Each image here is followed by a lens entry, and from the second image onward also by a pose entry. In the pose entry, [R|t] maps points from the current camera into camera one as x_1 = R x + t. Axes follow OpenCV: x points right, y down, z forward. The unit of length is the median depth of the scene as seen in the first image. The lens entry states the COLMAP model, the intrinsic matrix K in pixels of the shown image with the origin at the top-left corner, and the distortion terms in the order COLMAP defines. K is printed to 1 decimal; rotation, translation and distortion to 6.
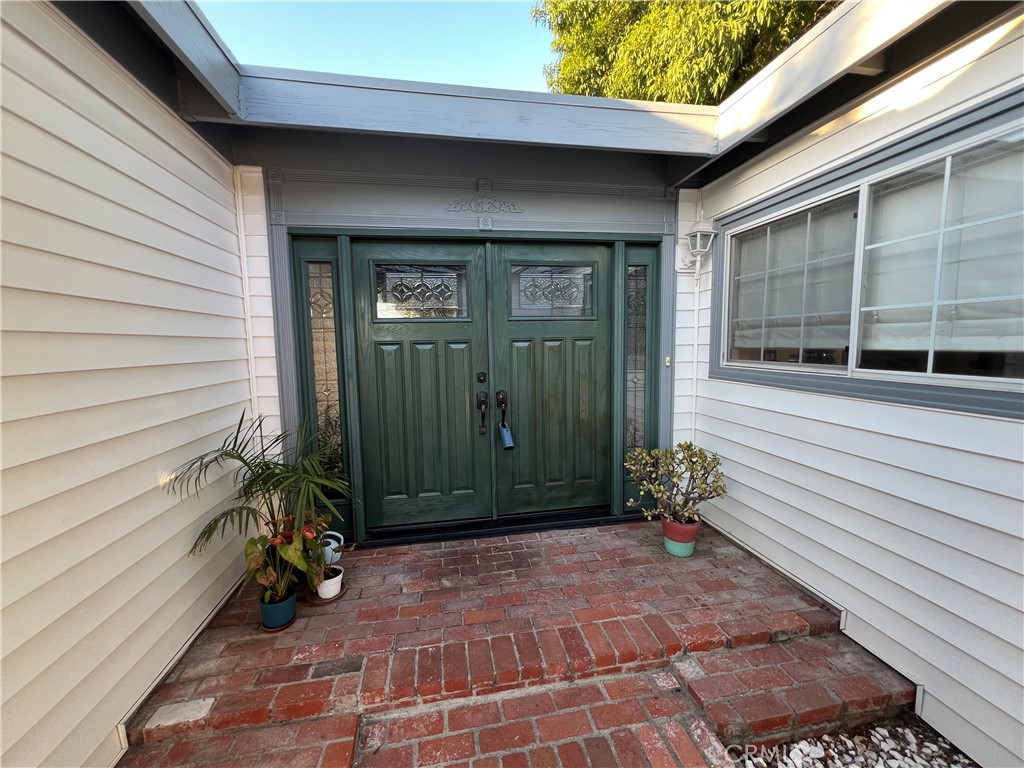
lens RADIAL K [[409.5, 0, 511.4], [0, 409.5, 384.2], [0, 0, 1]] dist [-0.000496, 0.000402]
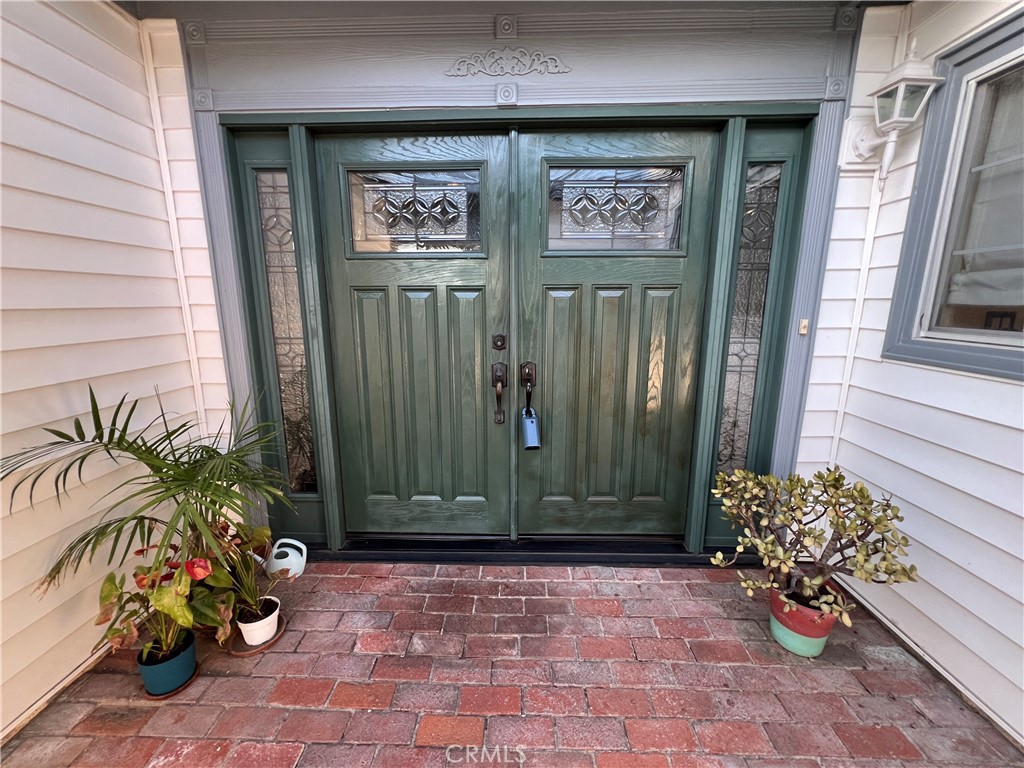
lens RADIAL K [[409.5, 0, 510.6], [0, 409.5, 383.5], [0, 0, 1]] dist [-0.000496, 0.000402]
pose [[0.979657, 0.056821, -0.192469, 0.085410], [-0.036562, 0.993563, 0.107221, -0.022896], [0.197322, -0.098003, 0.975428, 0.345295]]
